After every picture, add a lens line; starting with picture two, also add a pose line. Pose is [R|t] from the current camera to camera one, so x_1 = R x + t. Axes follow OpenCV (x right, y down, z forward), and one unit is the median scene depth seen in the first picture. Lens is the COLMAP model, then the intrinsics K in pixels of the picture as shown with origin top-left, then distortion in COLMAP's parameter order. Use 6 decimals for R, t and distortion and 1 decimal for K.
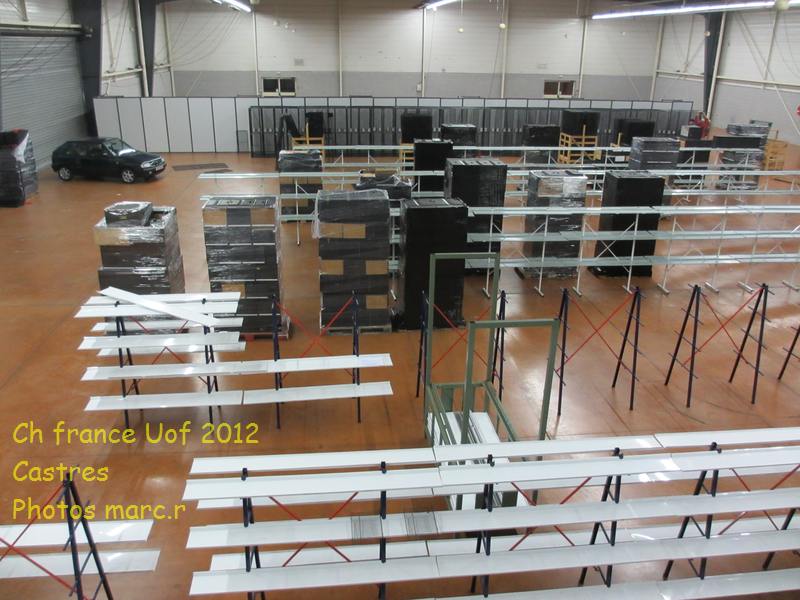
lens RADIAL K [[686.1, 0, 400.0], [0, 686.1, 300.0], [0, 0, 1]] dist [-0.073592, 0.003343]
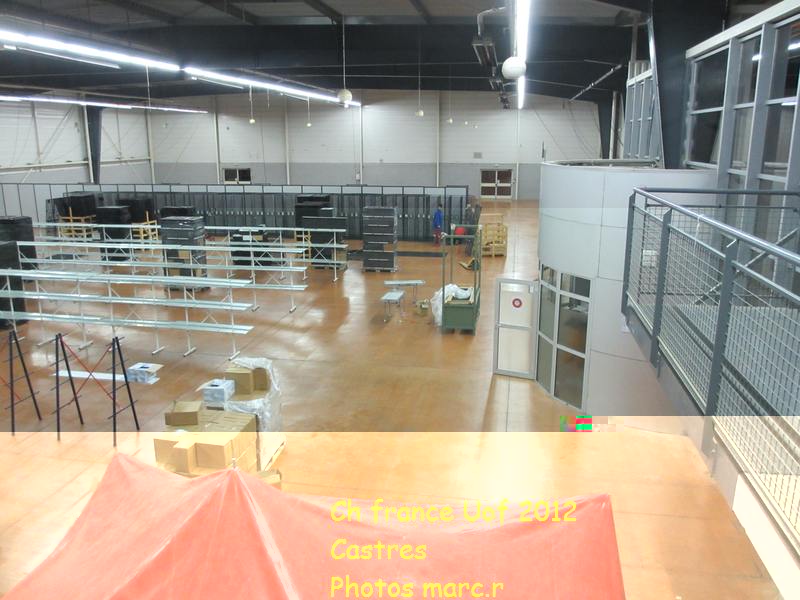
lens RADIAL K [[668.3, 0, 400.0], [0, 668.3, 300.0], [0, 0, 1]] dist [-0.050326, 0.016316]
pose [[0.958864, 0.050281, -0.279379, 0.514924], [-0.083950, 0.990393, -0.109881, -0.005533], [0.271170, 0.128815, 0.953873, 0.029845]]
